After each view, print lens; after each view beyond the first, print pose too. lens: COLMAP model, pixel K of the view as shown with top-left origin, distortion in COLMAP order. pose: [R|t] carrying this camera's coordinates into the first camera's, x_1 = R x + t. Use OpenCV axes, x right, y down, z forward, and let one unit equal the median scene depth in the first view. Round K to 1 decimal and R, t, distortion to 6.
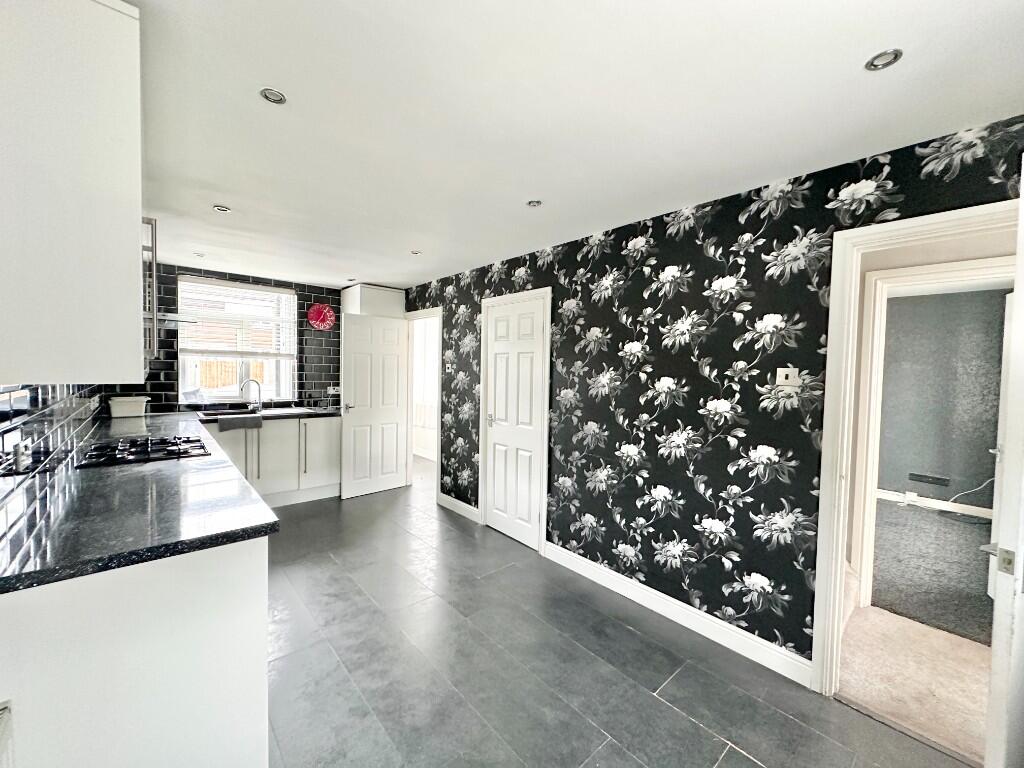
lens RADIAL K [[409.8, 0, 512.1], [0, 409.8, 384.2], [0, 0, 1]] dist [0.000399, 0.000725]
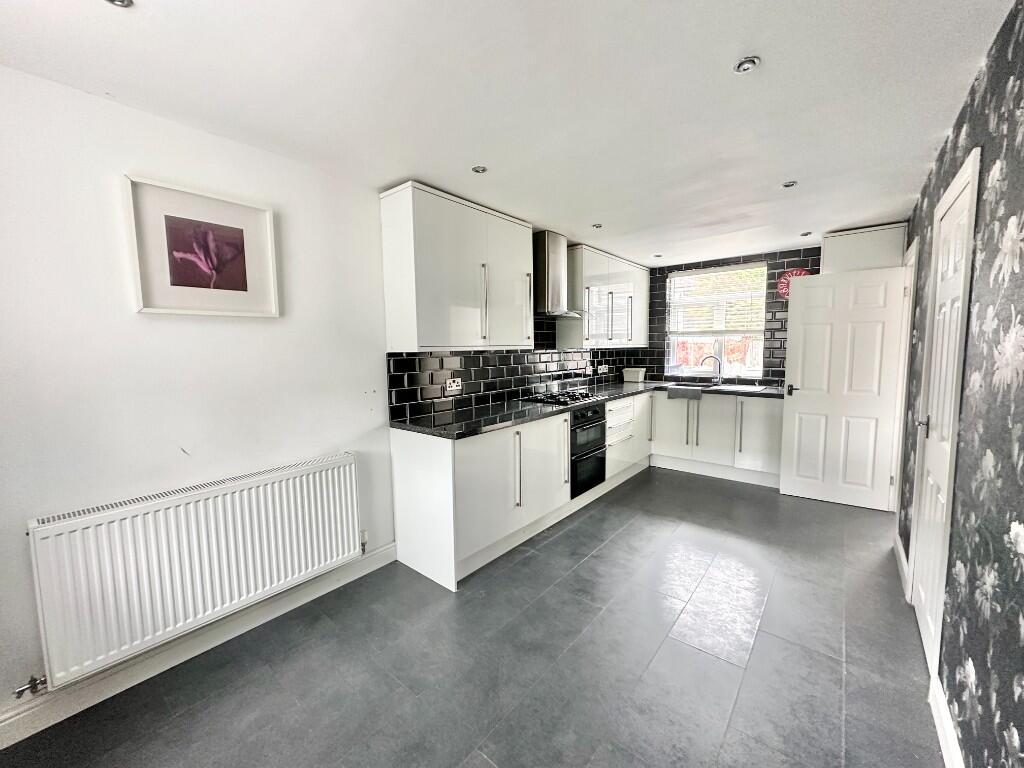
lens RADIAL K [[409.8, 0, 511.0], [0, 409.8, 385.7], [0, 0, 1]] dist [0.000399, 0.000725]
pose [[0.150934, 0.067839, -0.986213, 0.492502], [-0.019621, 0.997652, 0.065623, 0.008037], [0.988349, 0.009446, 0.151911, 0.423873]]
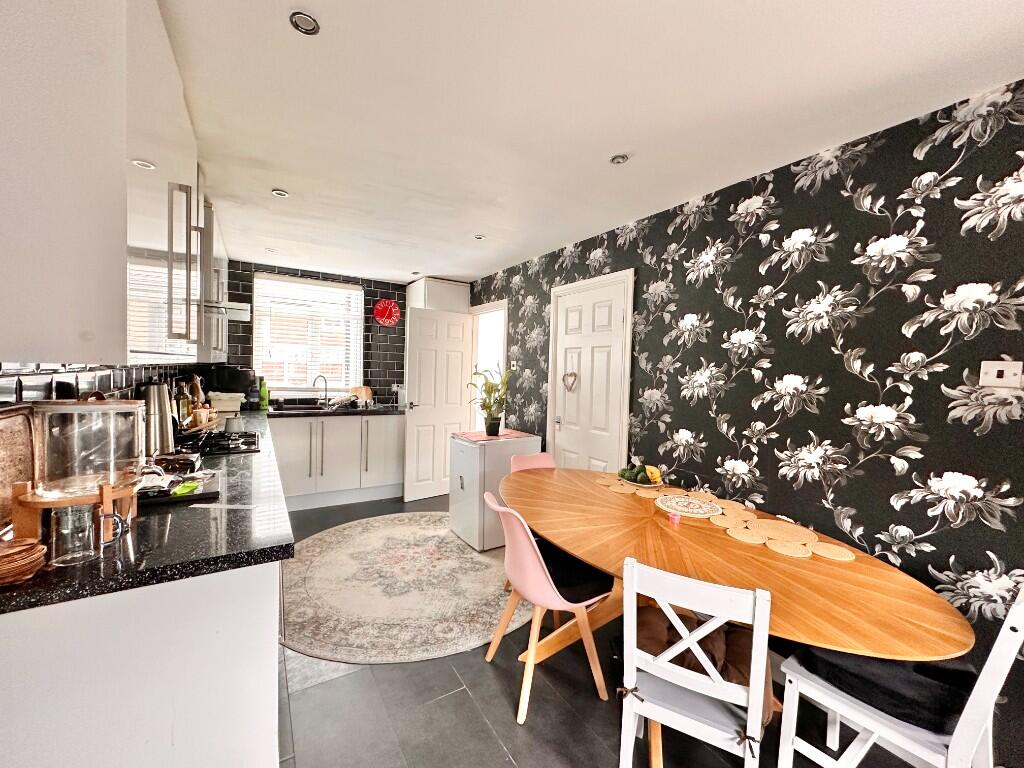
lens RADIAL K [[410.4, 0, 509.9], [0, 410.4, 383.2], [0, 0, 1]] dist [-0.000748, 0.000358]
pose [[0.985834, 0.014735, -0.167073, -0.012626], [-0.016085, 0.999848, -0.006730, 0.009787], [0.166949, 0.009322, 0.985921, 0.125533]]
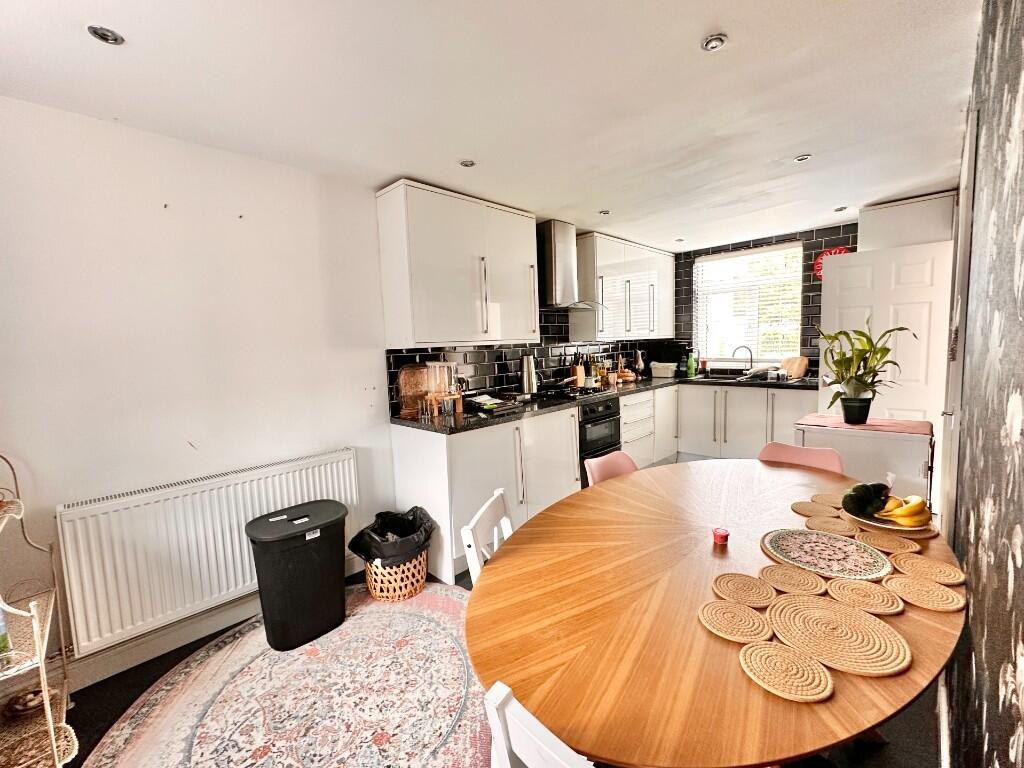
lens RADIAL K [[432.8, 0, 509.4], [0, 432.8, 383.1], [0, 0, 1]] dist [0.002094, -0.001120]
pose [[0.059648, 0.065430, -0.996073, 0.535274], [0.001963, 0.997840, 0.065663, 0.011925], [0.998218, -0.005872, 0.059390, 0.502128]]
